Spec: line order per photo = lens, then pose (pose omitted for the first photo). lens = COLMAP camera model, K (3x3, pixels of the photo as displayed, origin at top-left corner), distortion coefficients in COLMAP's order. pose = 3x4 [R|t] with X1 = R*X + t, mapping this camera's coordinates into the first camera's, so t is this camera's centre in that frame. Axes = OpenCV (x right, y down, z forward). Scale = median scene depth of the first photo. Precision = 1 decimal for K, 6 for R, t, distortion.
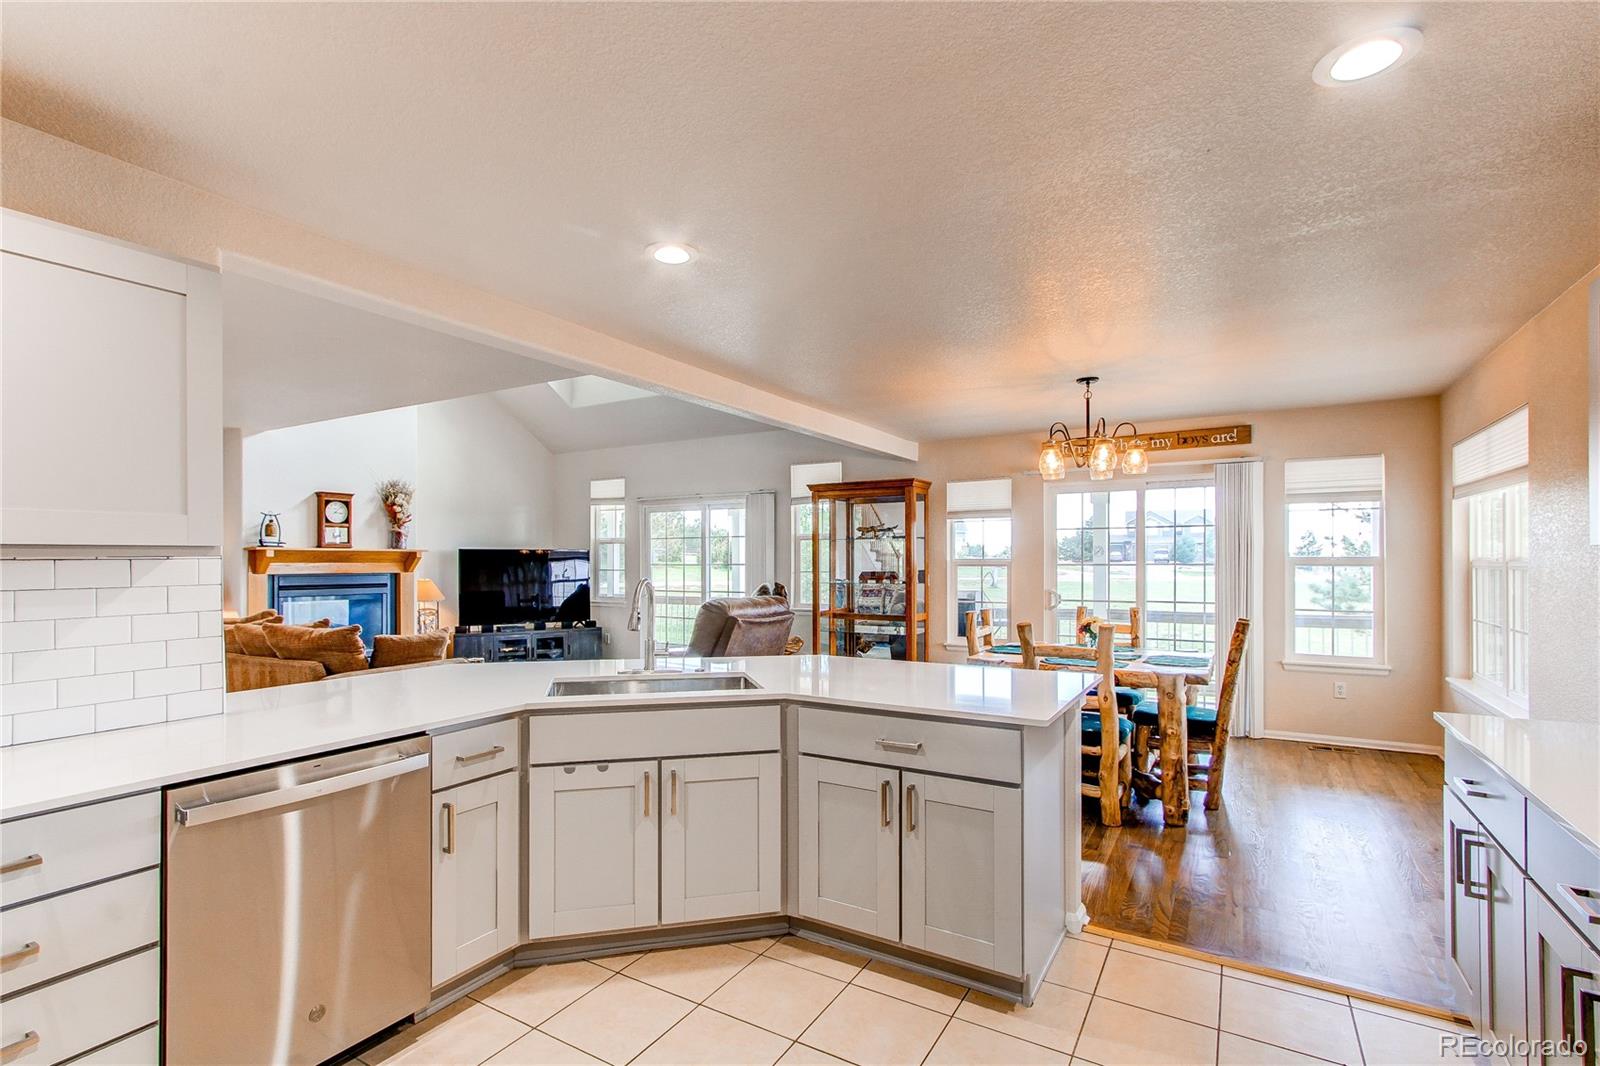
lens RADIAL K [[752.3, 0, 792.2], [0, 752.3, 539.5], [0, 0, 1]] dist [-0.000622, 0.000007]
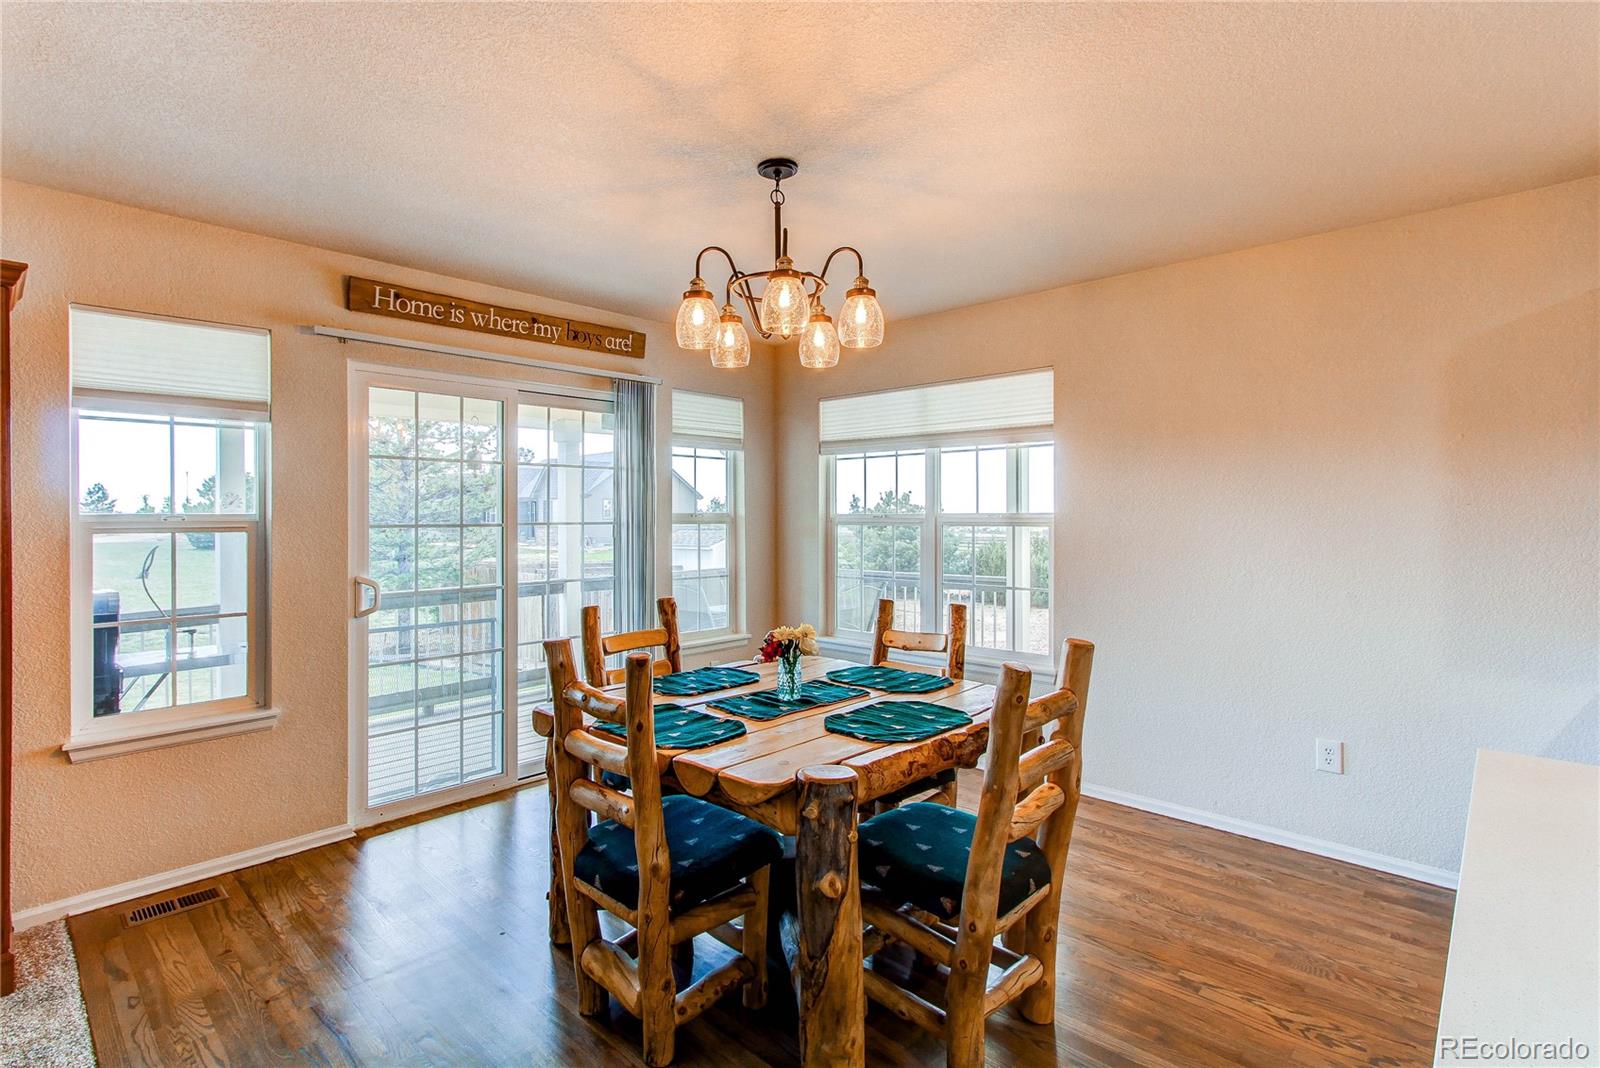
lens RADIAL K [[767.9, 0, 798.3], [0, 767.9, 513.3], [0, 0, 1]] dist [0.000558, 0.000240]
pose [[0.216960, -0.002569, 0.976177, -0.098779], [-0.020707, 0.999759, 0.007233, 0.016502], [-0.975961, -0.021783, 0.216855, 0.656802]]
